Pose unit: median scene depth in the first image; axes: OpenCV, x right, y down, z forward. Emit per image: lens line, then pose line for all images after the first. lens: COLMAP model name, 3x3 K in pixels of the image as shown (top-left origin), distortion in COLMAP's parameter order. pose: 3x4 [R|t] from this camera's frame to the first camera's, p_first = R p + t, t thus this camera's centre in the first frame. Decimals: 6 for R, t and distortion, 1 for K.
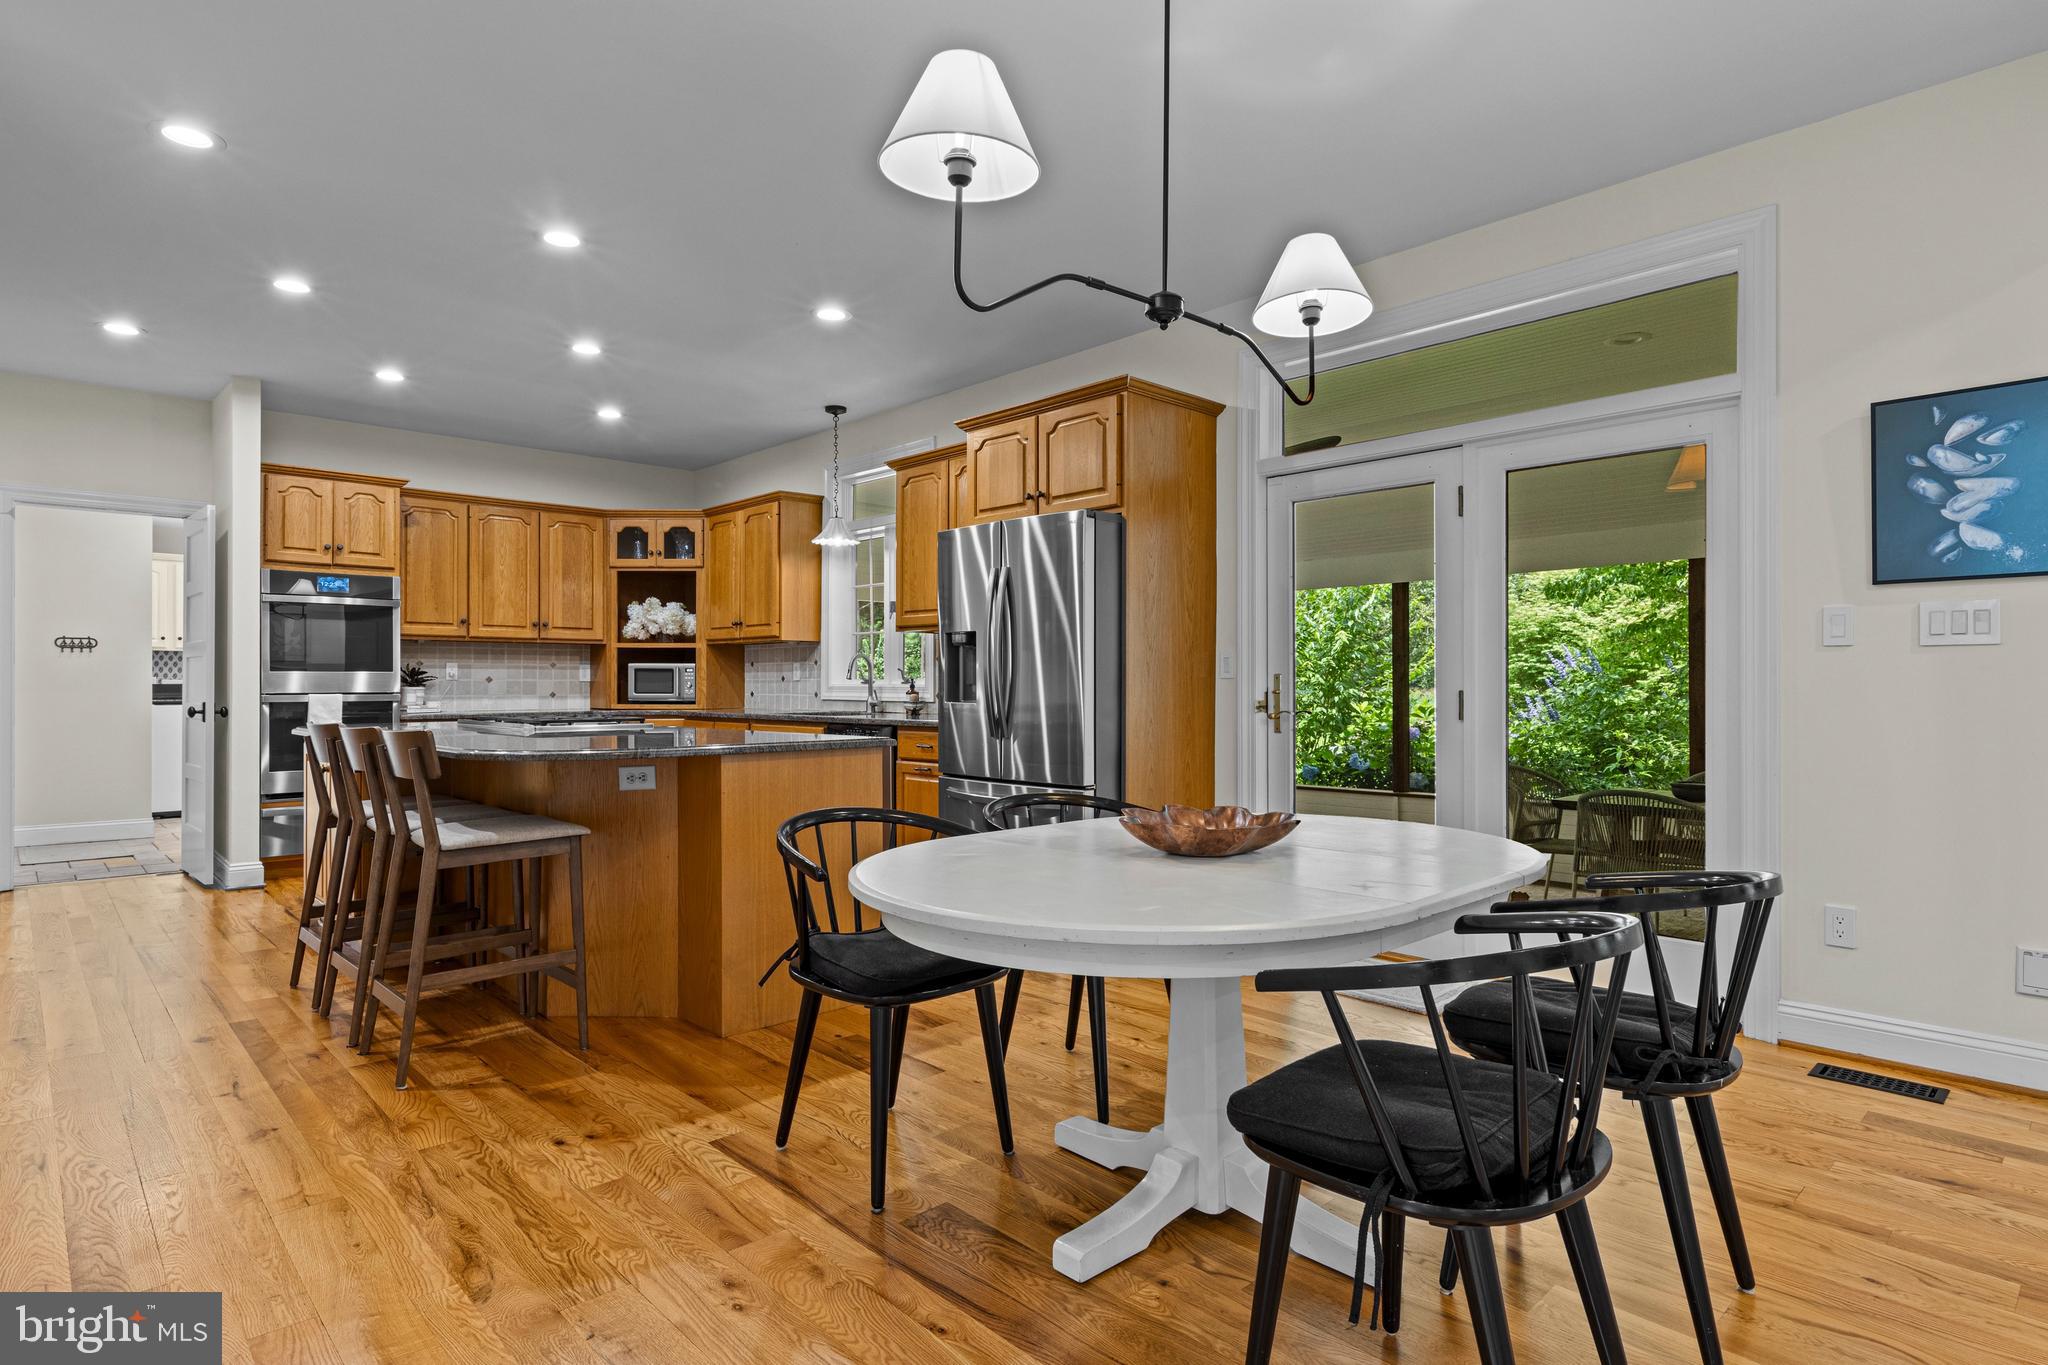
lens RADIAL K [[1087.7, 0, 1024.2], [0, 1087.7, 679.7], [0, 0, 1]] dist [0.005075, 0.000672]
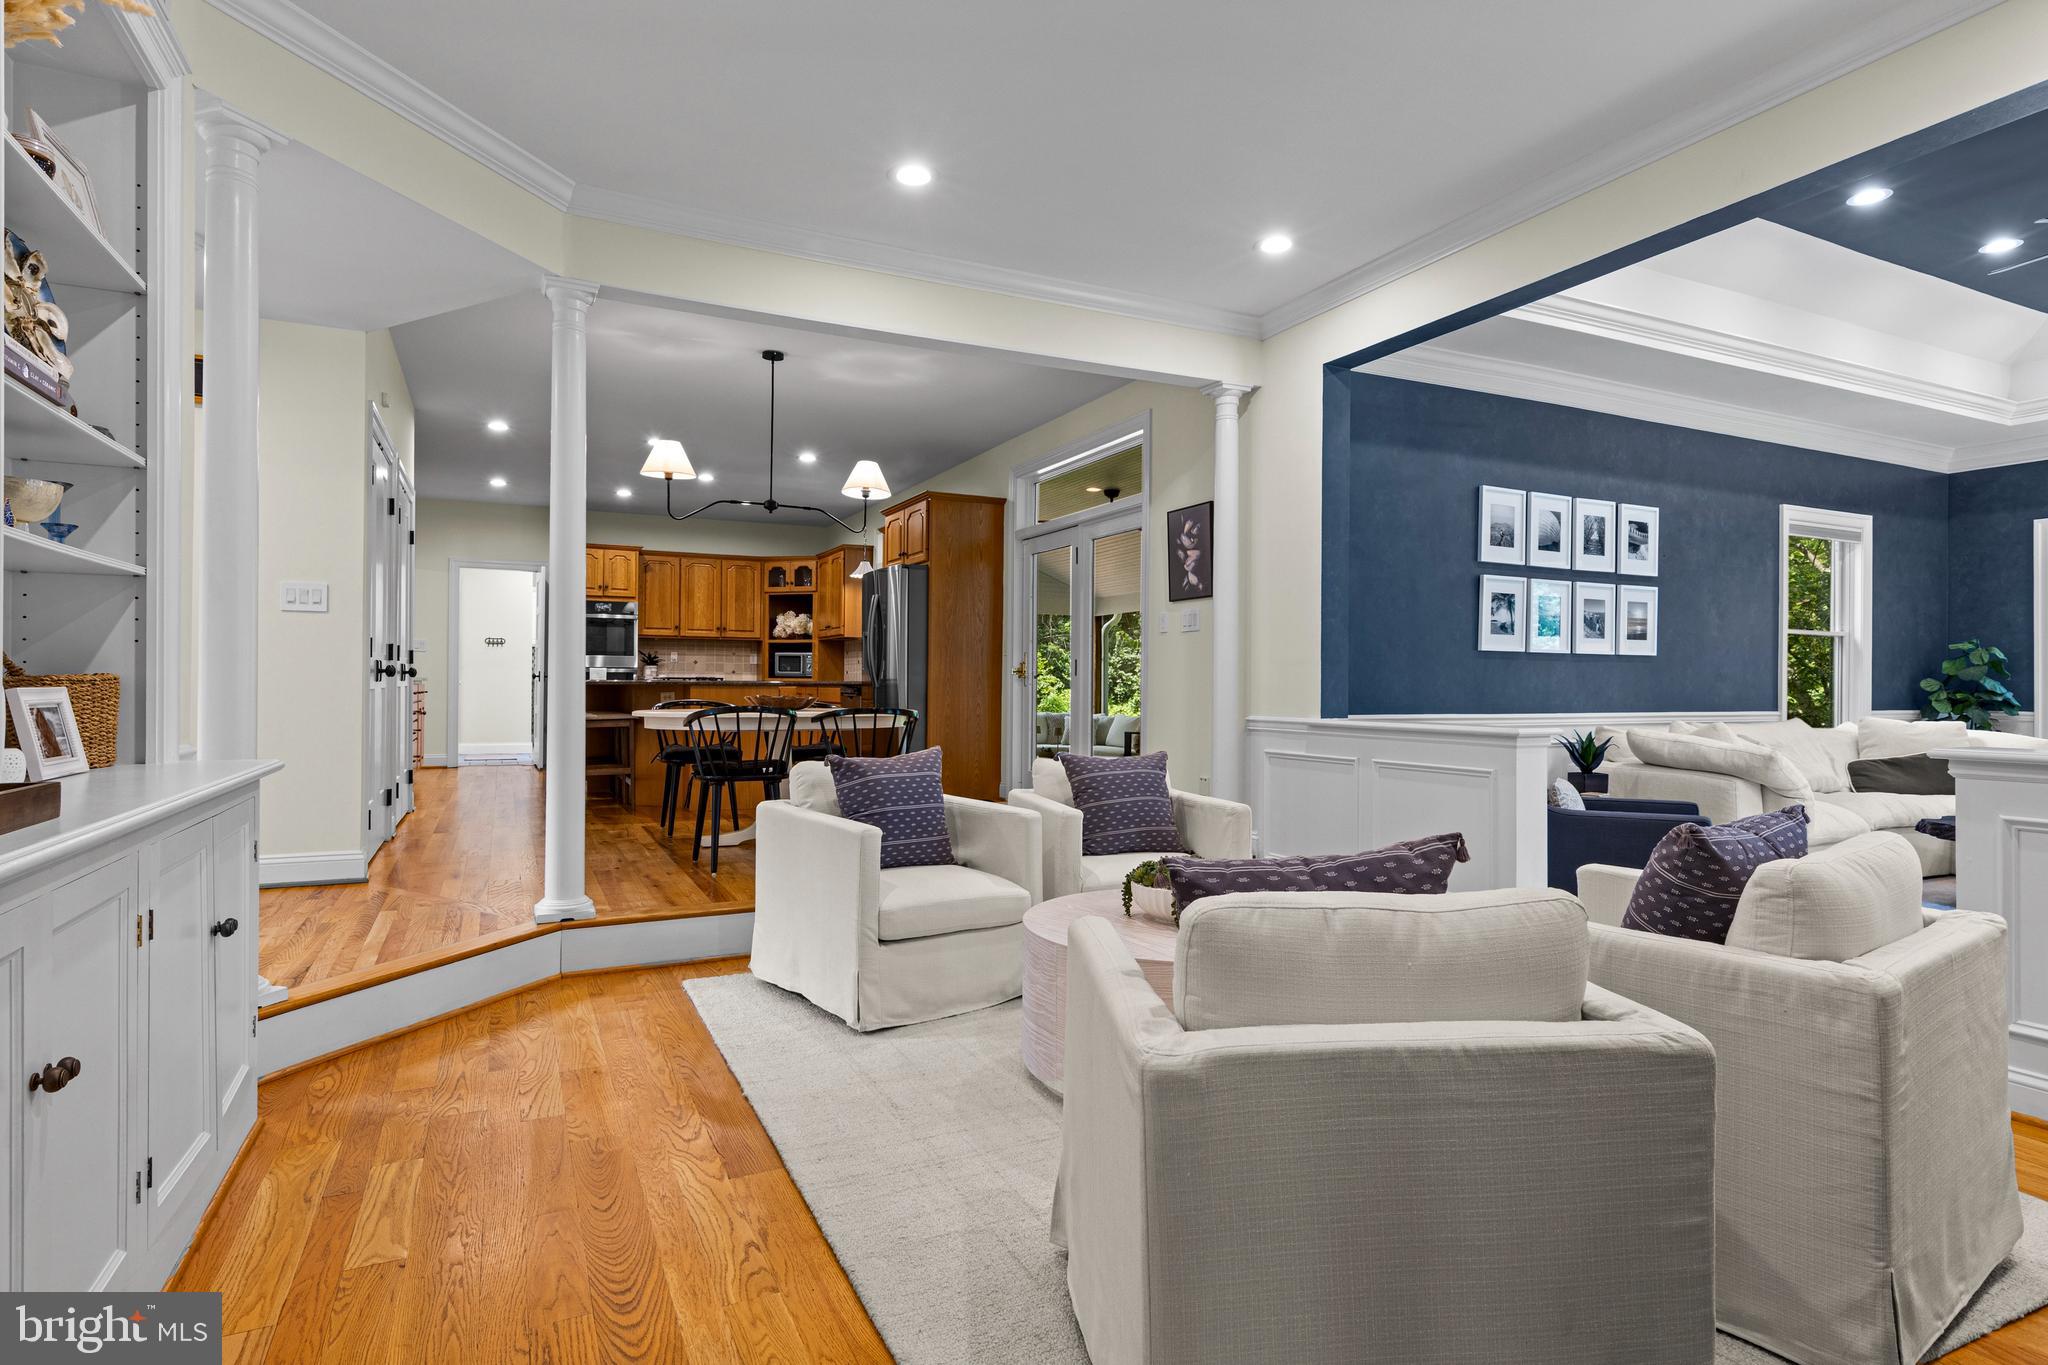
lens RADIAL K [[1050.9, 0, 1019.9], [0, 1050.9, 685.0], [0, 0, 1]] dist [0.017034, -0.005640]
pose [[0.956024, 0.005729, -0.293231, 0.443493], [-0.004168, 0.999974, 0.005948, 0.022764], [0.293257, -0.004464, 0.956023, -0.381671]]
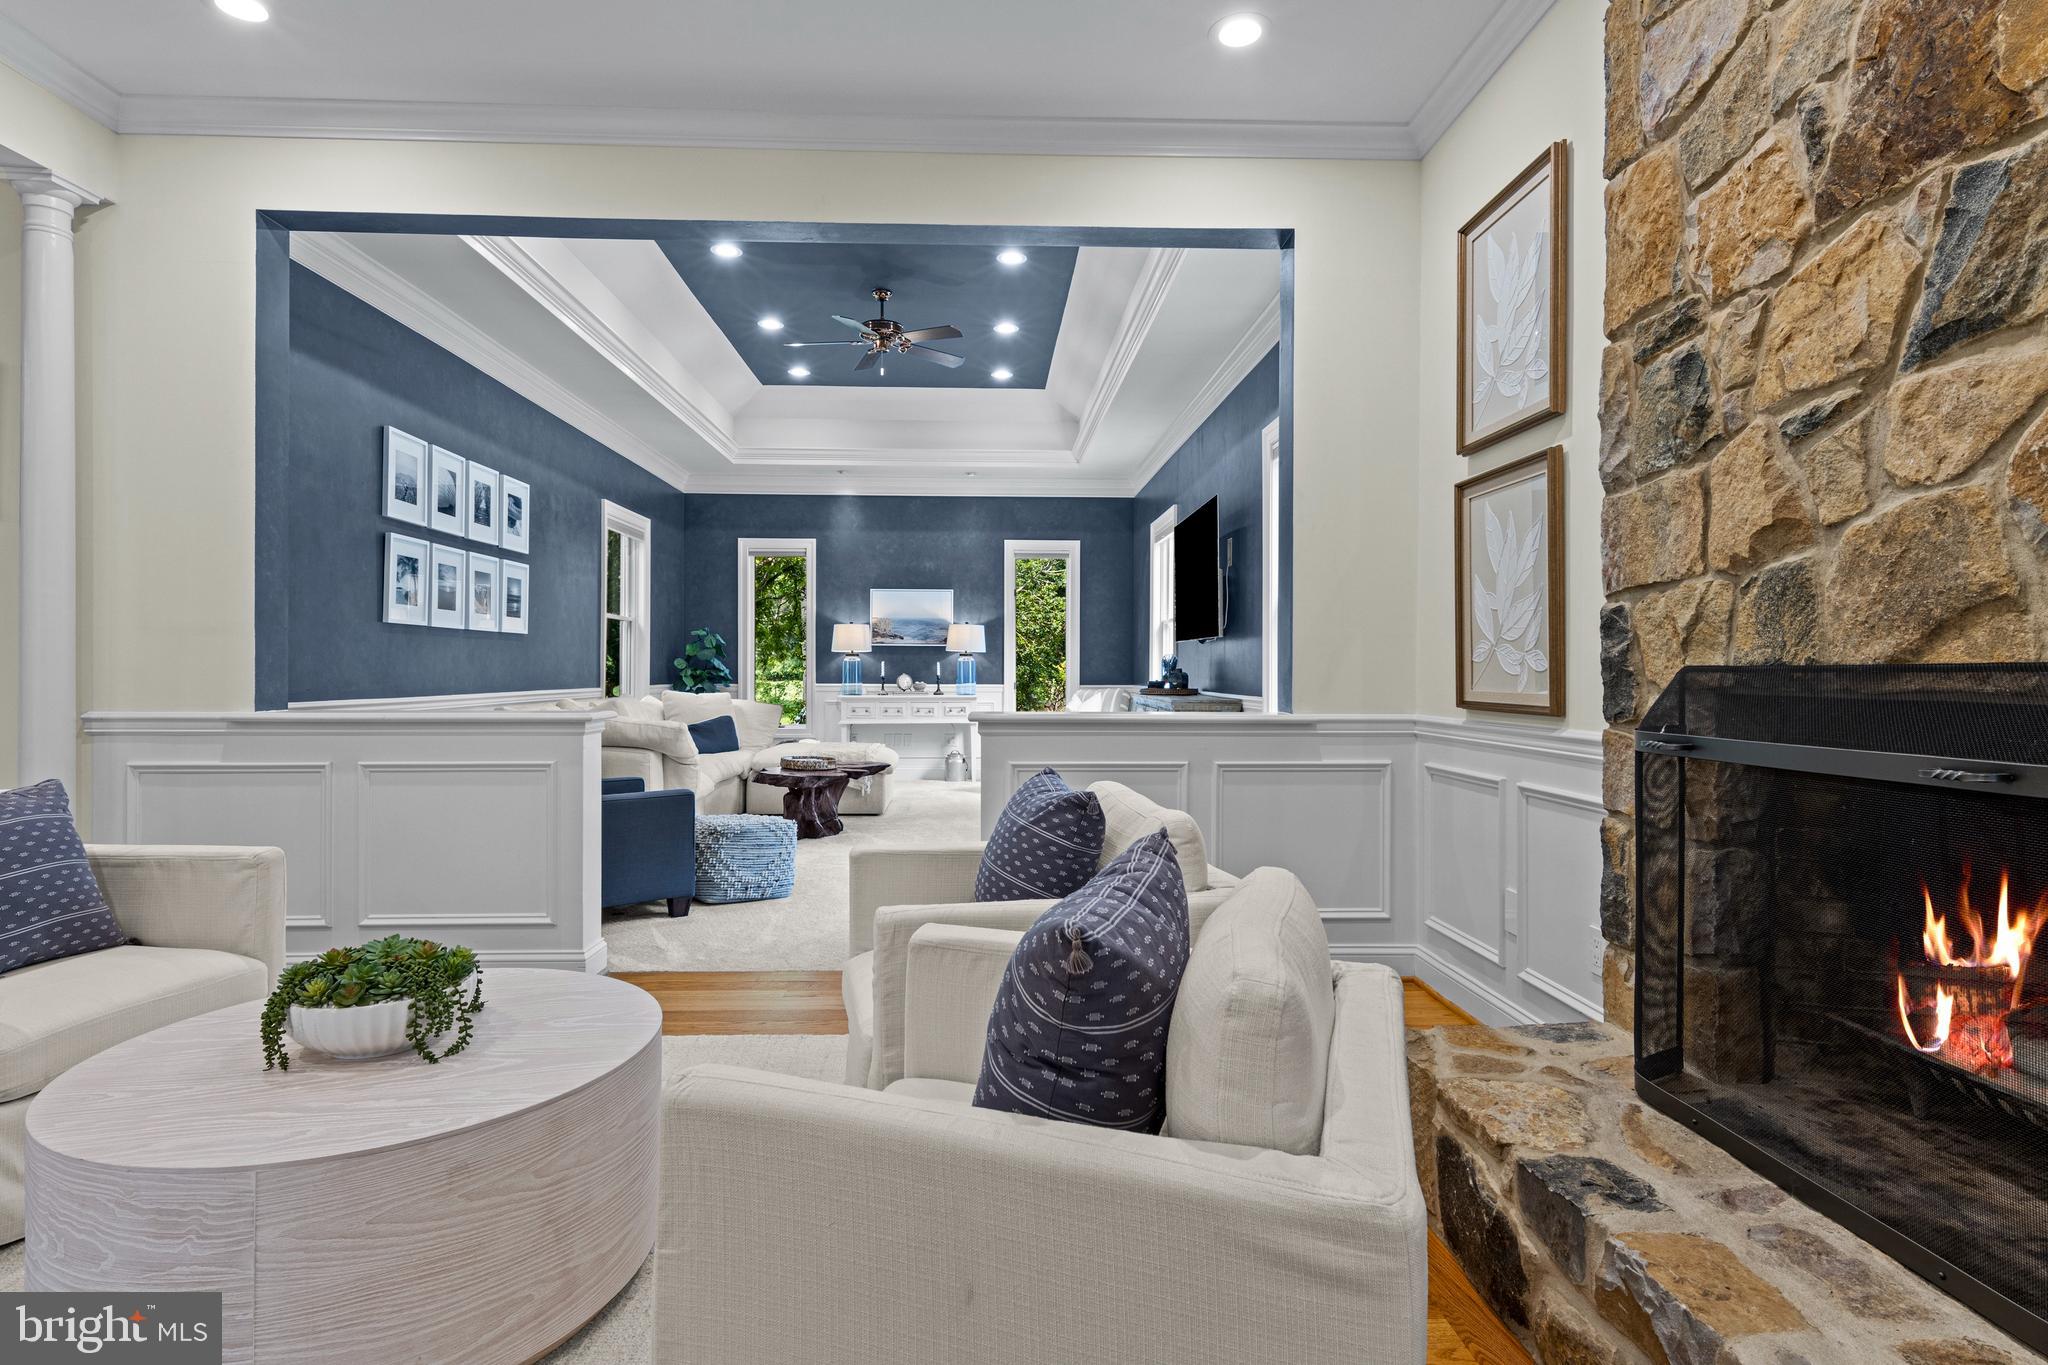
lens RADIAL K [[1050.9, 0, 1018.3], [0, 1050.9, 674.8], [0, 0, 1]] dist [0.017034, -0.005640]
pose [[0.658983, -0.001837, 0.752155, 0.252496], [-0.008027, 0.999923, 0.009475, 0.023813], [-0.752115, -0.012281, 0.658918, -0.218968]]
